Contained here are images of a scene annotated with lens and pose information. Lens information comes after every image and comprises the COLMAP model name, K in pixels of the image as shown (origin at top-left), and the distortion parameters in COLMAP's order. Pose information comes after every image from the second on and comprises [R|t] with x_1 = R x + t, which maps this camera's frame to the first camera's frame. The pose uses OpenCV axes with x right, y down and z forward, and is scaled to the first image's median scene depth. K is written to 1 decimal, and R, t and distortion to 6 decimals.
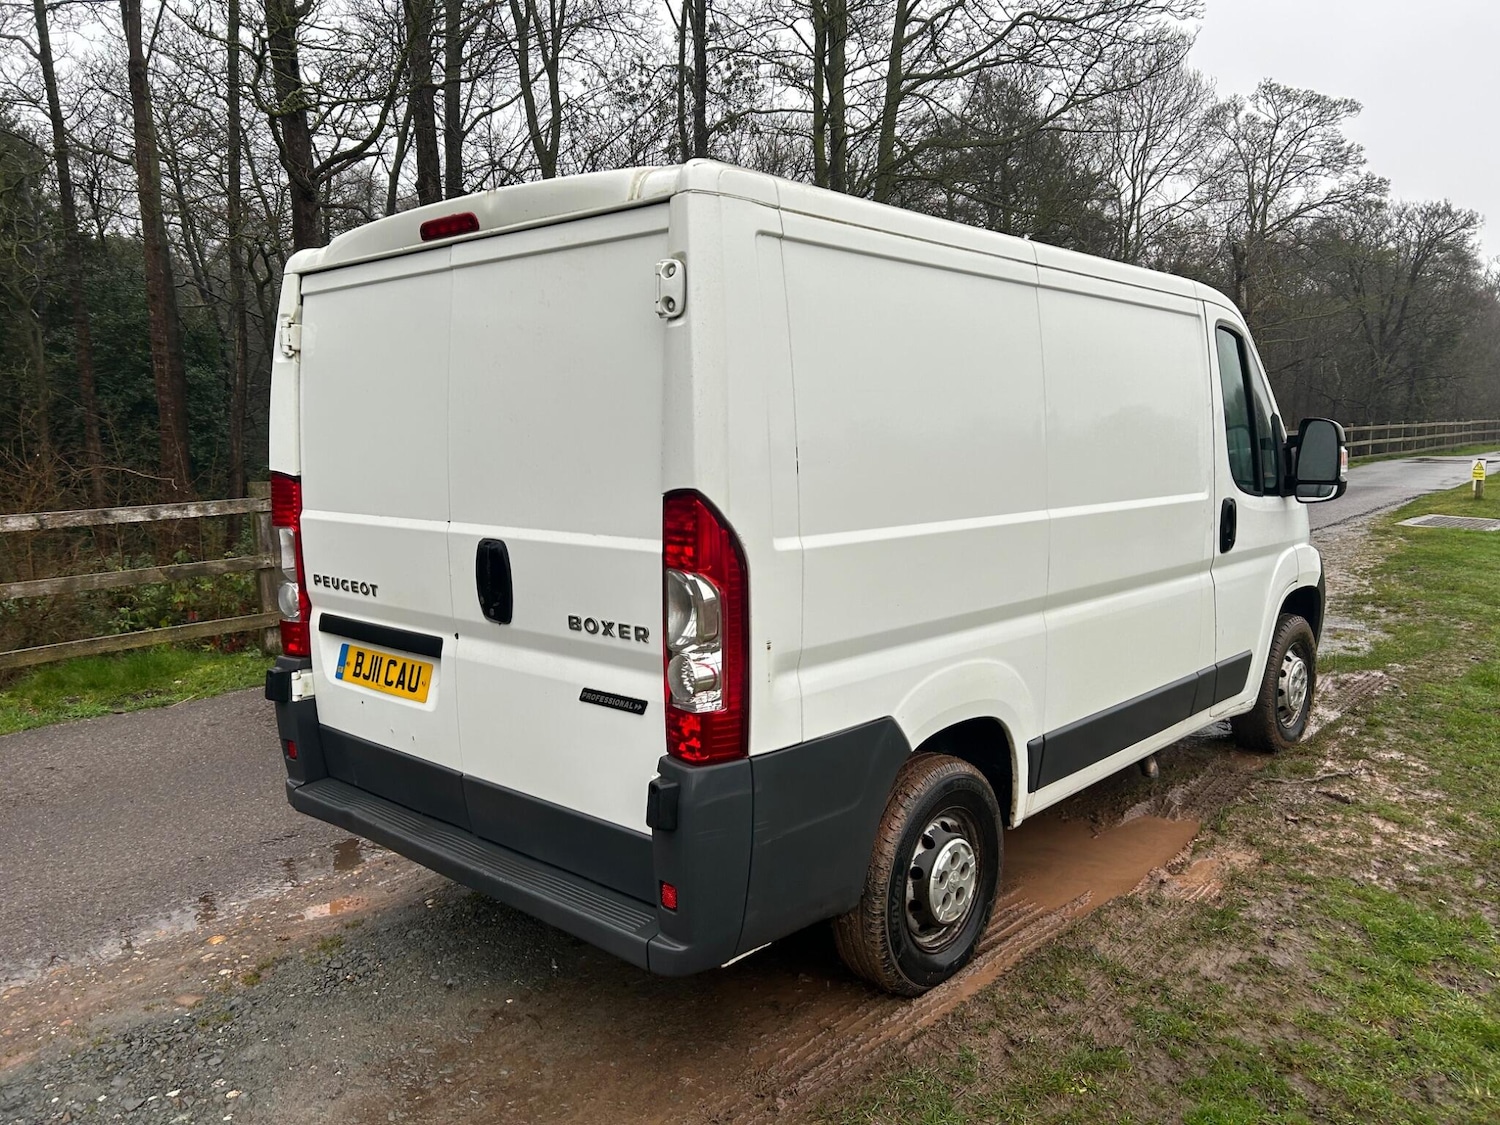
lens RADIAL K [[1119.5, 0, 744.4], [0, 1119.5, 568.6], [0, 0, 1]] dist [0.059805, -0.060834]
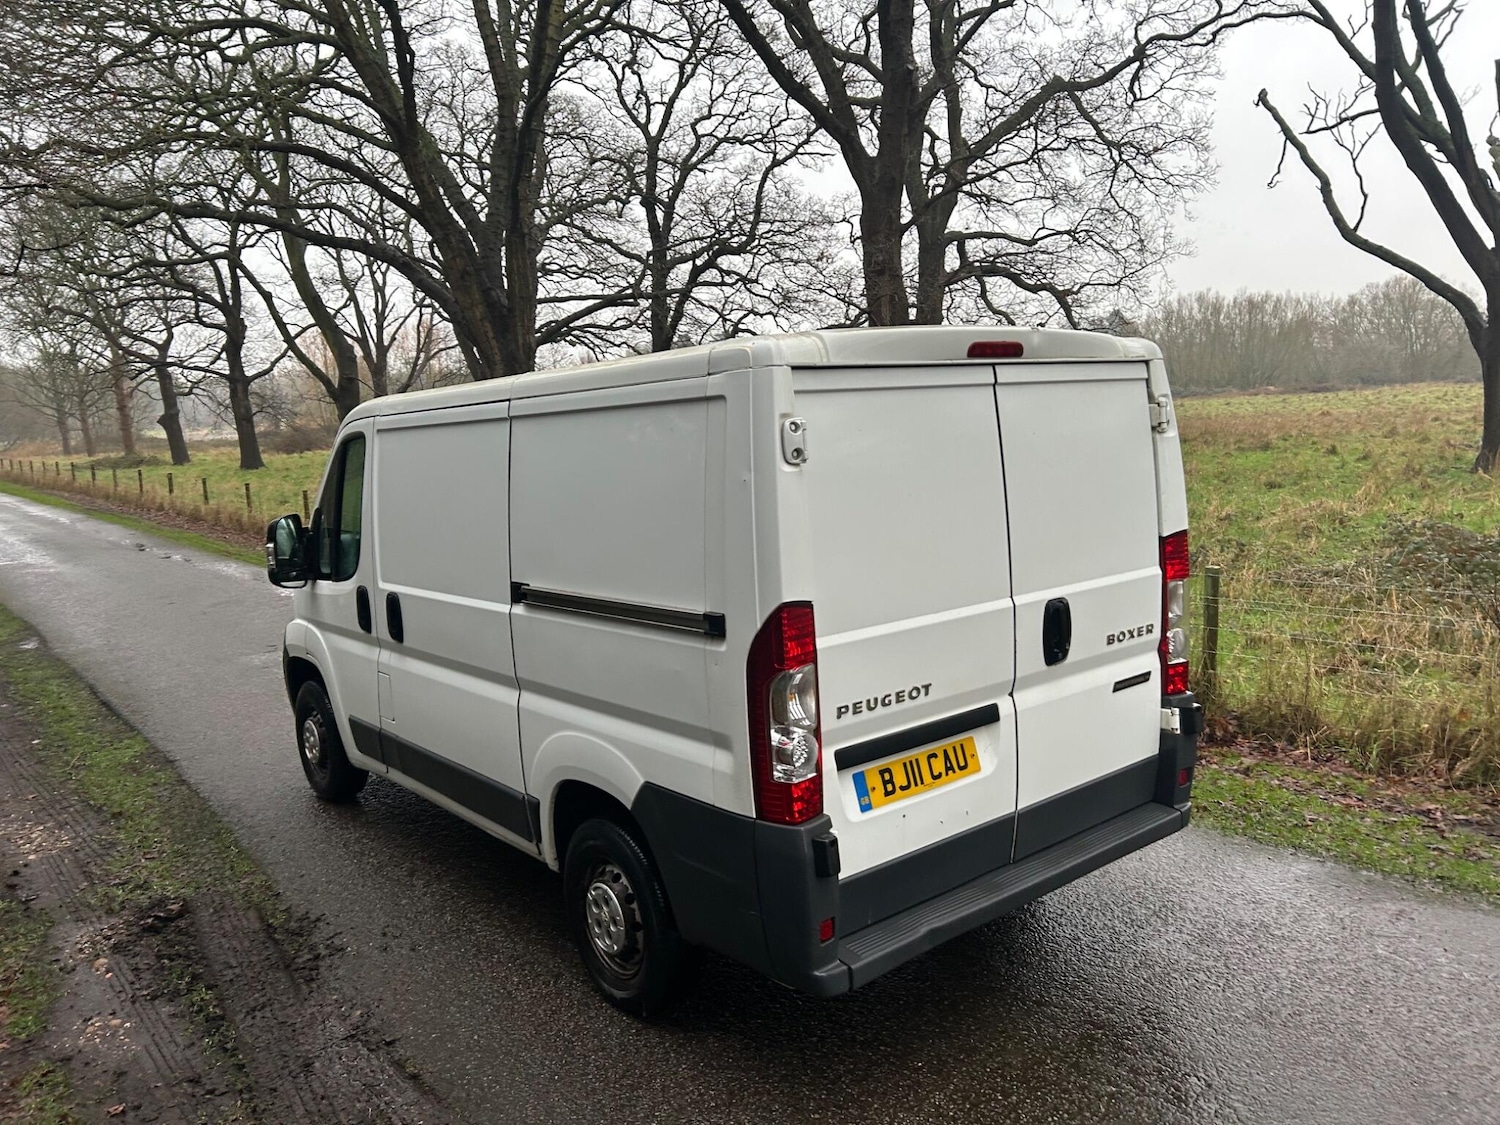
lens RADIAL K [[1119.5, 0, 755.9], [0, 1119.5, 560.5], [0, 0, 1]] dist [0.059805, -0.060834]
pose [[0.154415, -0.116013, 0.981171, -1.319401], [0.173293, 0.980867, 0.088705, -0.208769], [-0.972690, 0.156333, 0.171565, 0.959353]]
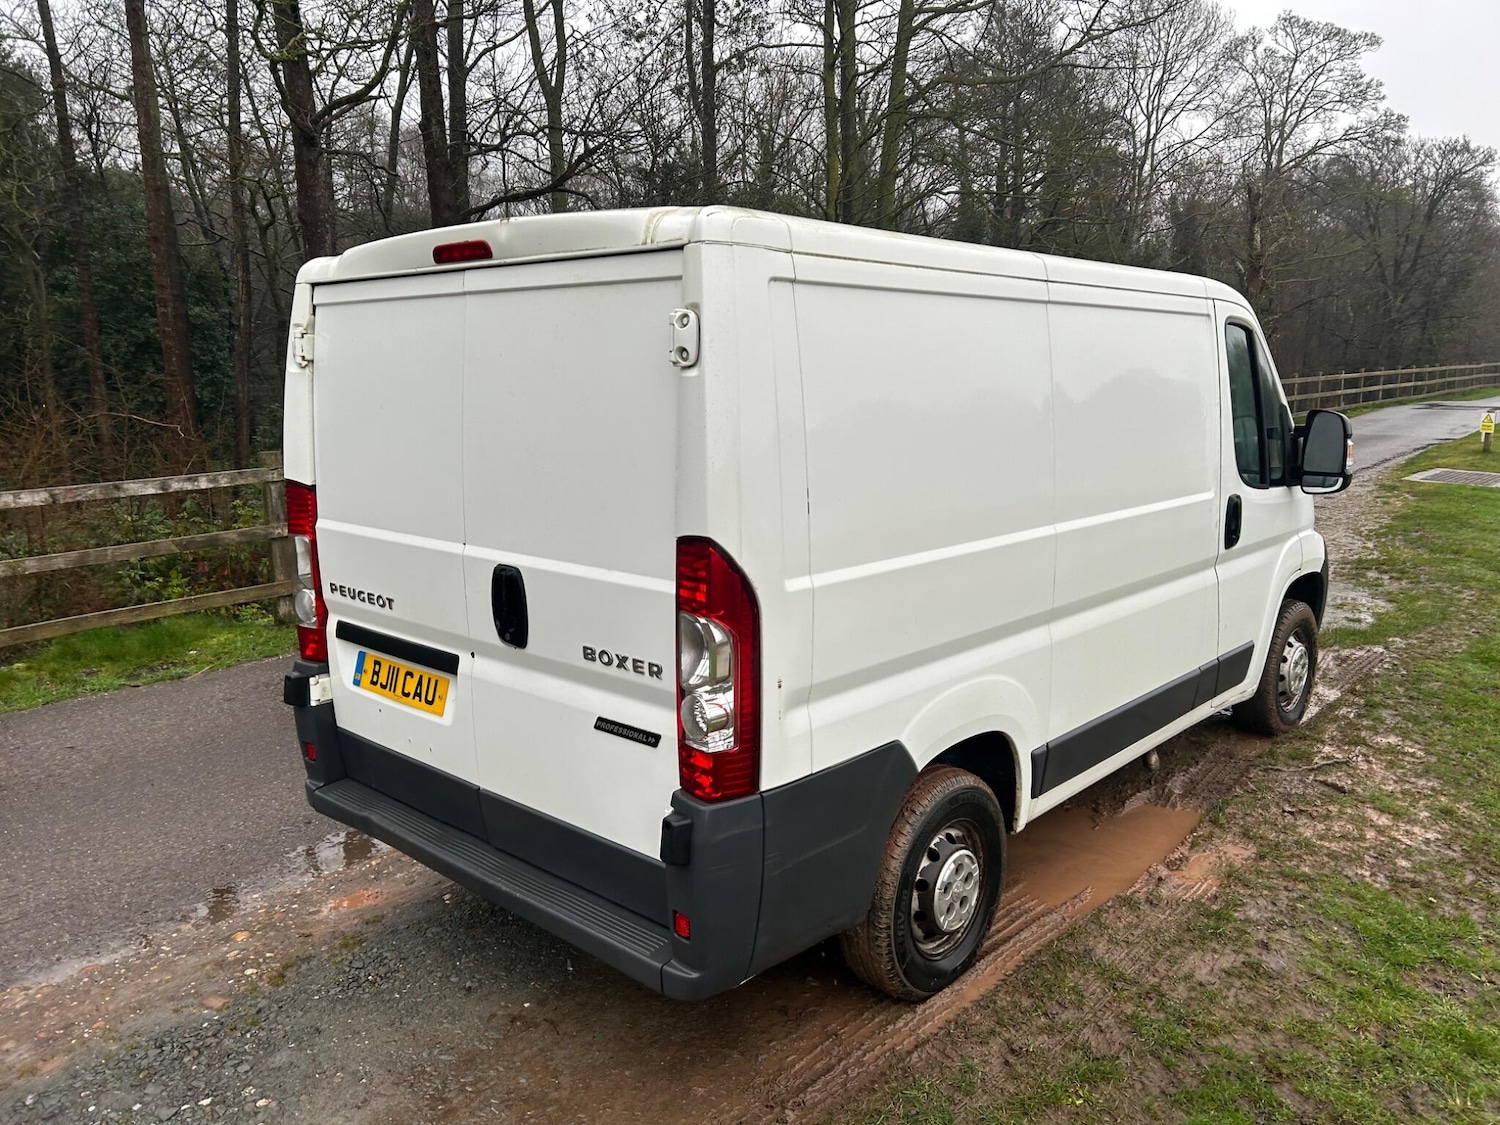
lens RADIAL K [[1119.5, 0, 753.0], [0, 1119.5, 558.6], [0, 0, 1]] dist [0.059805, -0.060834]
pose [[0.999995, 0.002829, 0.001396, -0.003236], [-0.002892, 0.998863, 0.047588, -0.070798], [-0.001260, -0.047591, 0.998866, -0.013007]]
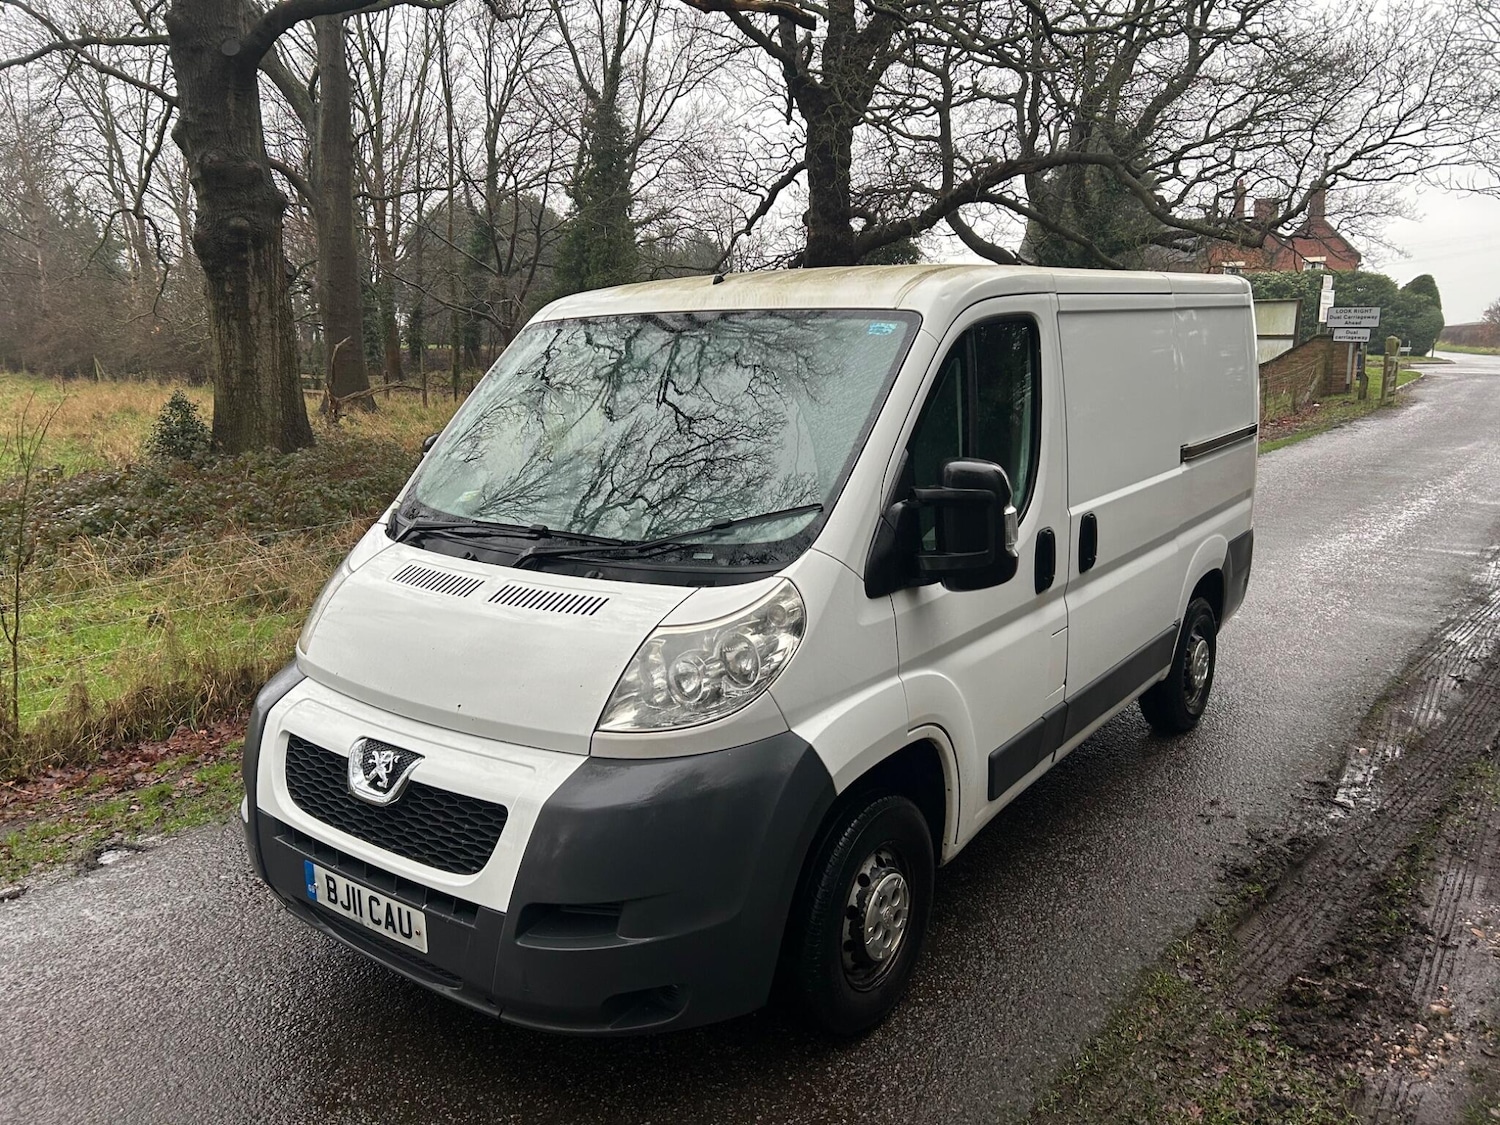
lens RADIAL K [[1119.5, 0, 750.5], [0, 1119.5, 554.8], [0, 0, 1]] dist [0.059805, -0.060834]
pose [[-0.995435, 0.053322, -0.079160, 0.505682], [0.026090, 0.949818, 0.311713, -0.462574], [0.091809, 0.308225, -0.946873, 2.806249]]
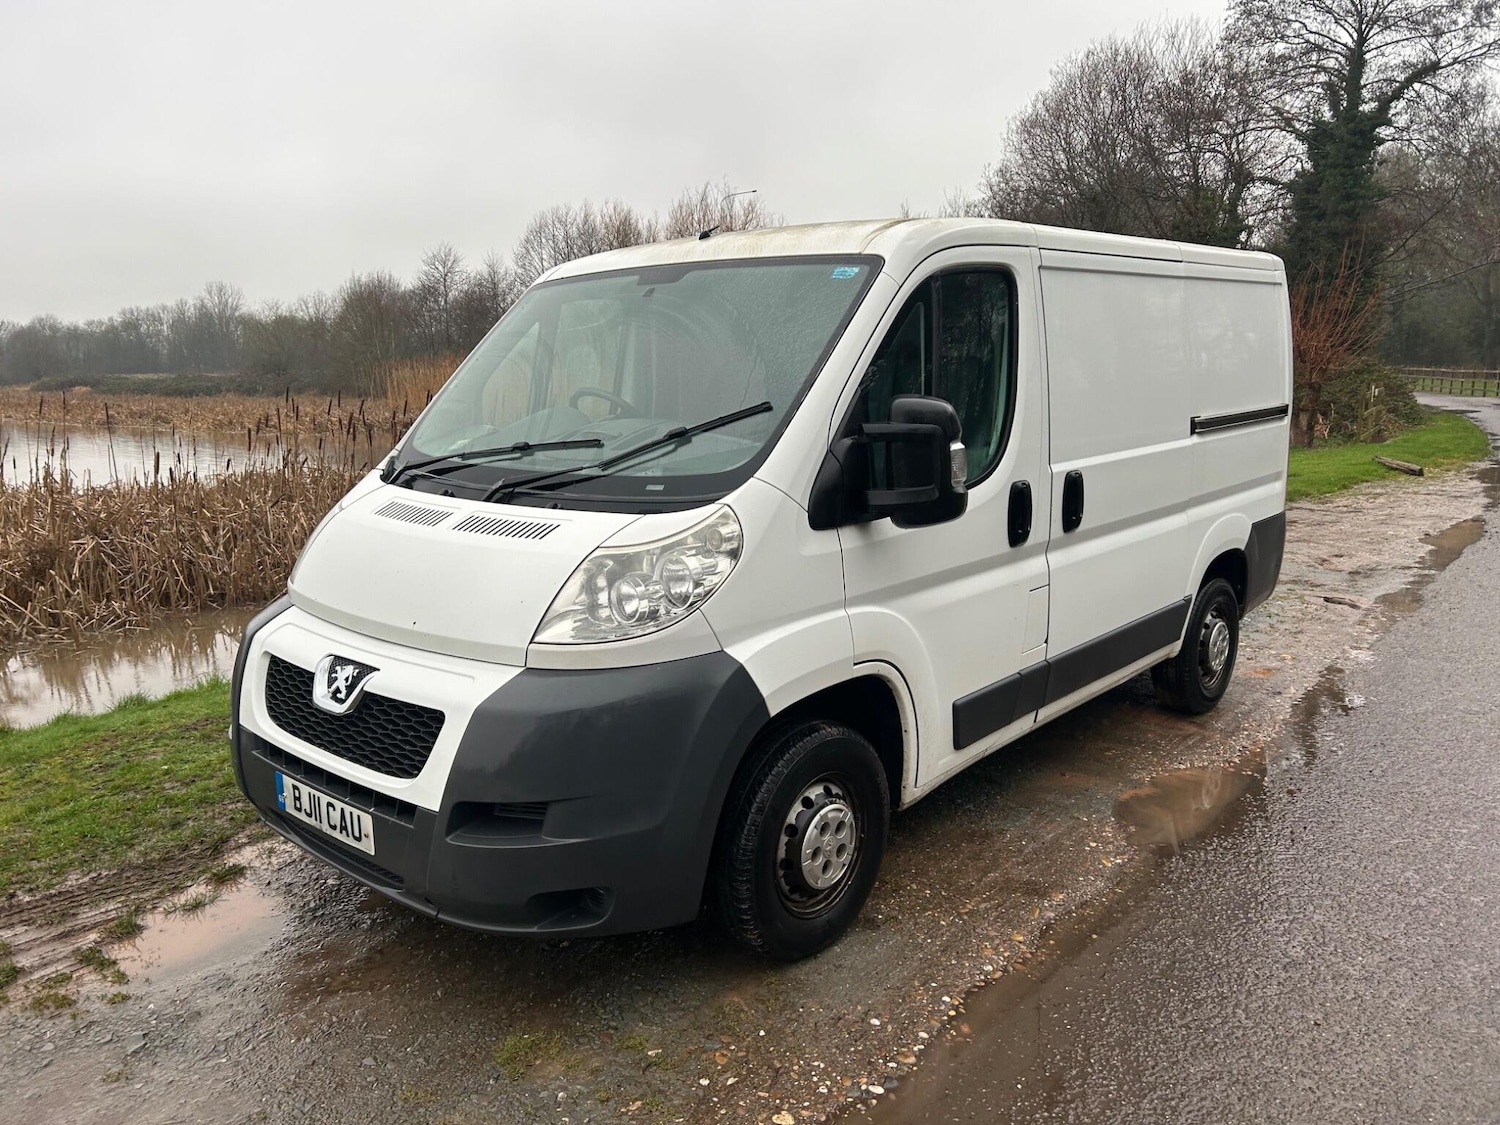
lens RADIAL K [[1119.5, 0, 761.2], [0, 1119.5, 565.8], [0, 0, 1]] dist [0.059805, -0.060834]
pose [[-0.999458, 0.032548, -0.004986, 0.389474], [0.029547, 0.953337, 0.300460, -0.394445], [0.014533, 0.300149, -0.953782, 2.854914]]
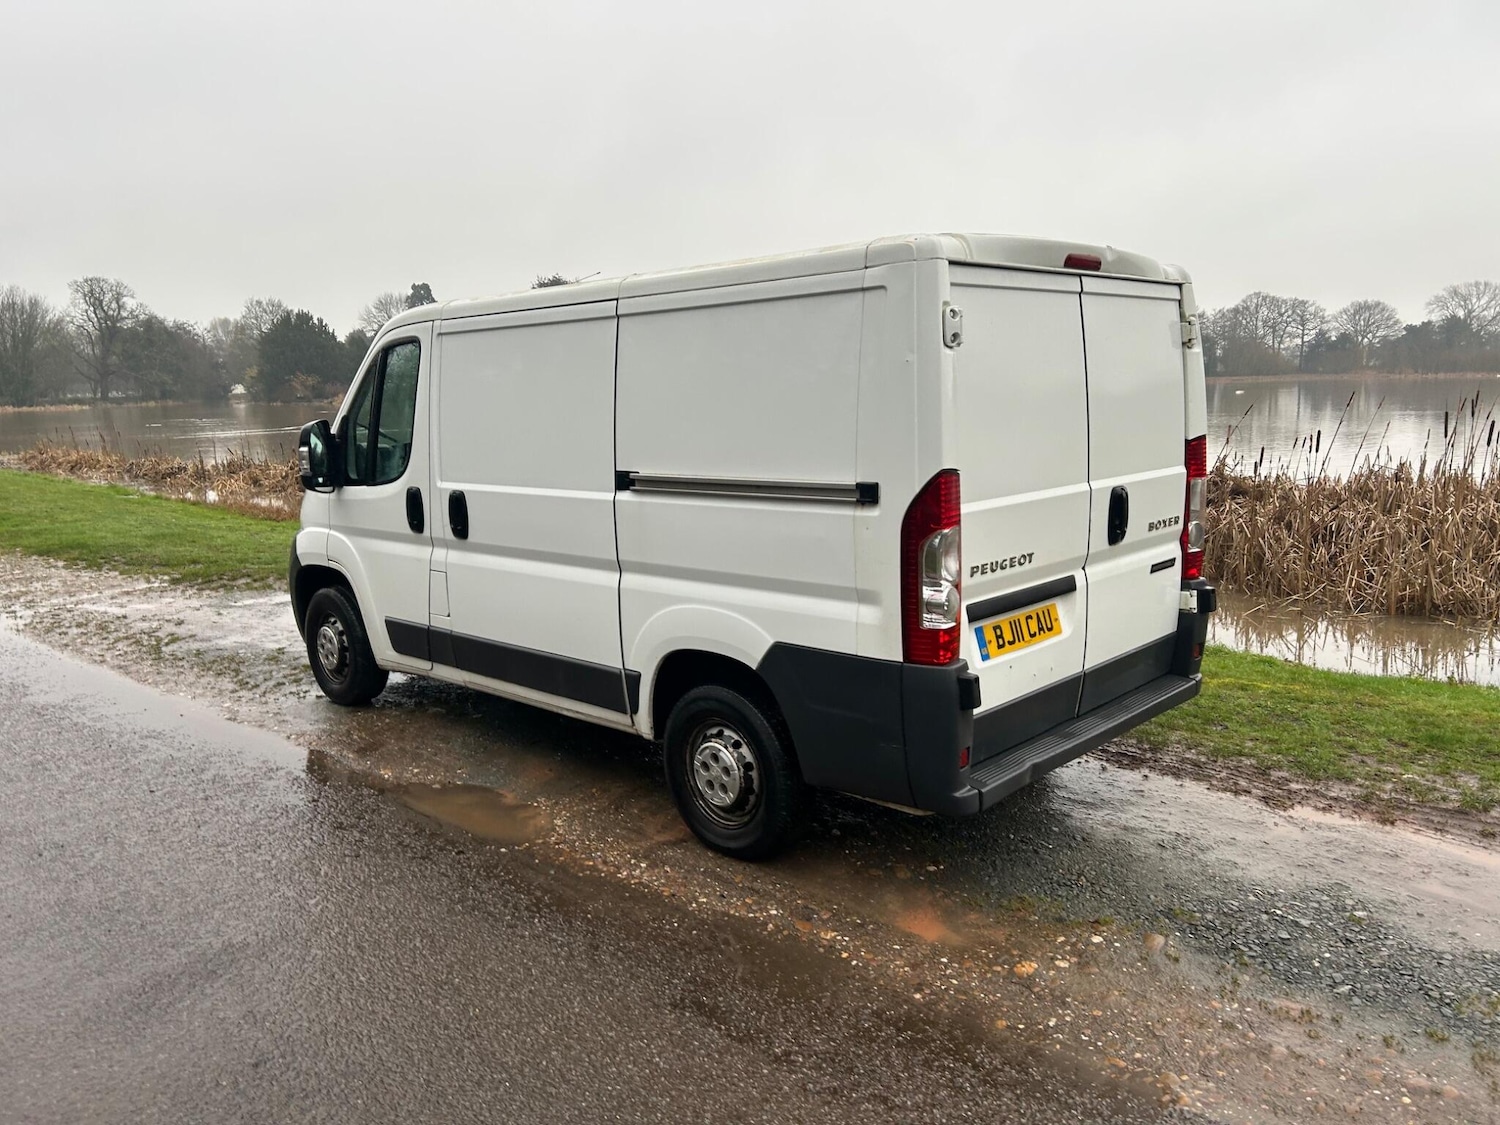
lens RADIAL K [[1119.5, 0, 750.2], [0, 1119.5, 552.3], [0, 0, 1]] dist [0.059805, -0.060834]
pose [[0.023529, -0.139726, 0.989911, -1.466045], [0.150334, 0.979420, 0.134672, -0.182959], [-0.988355, 0.145648, 0.044051, 1.230956]]
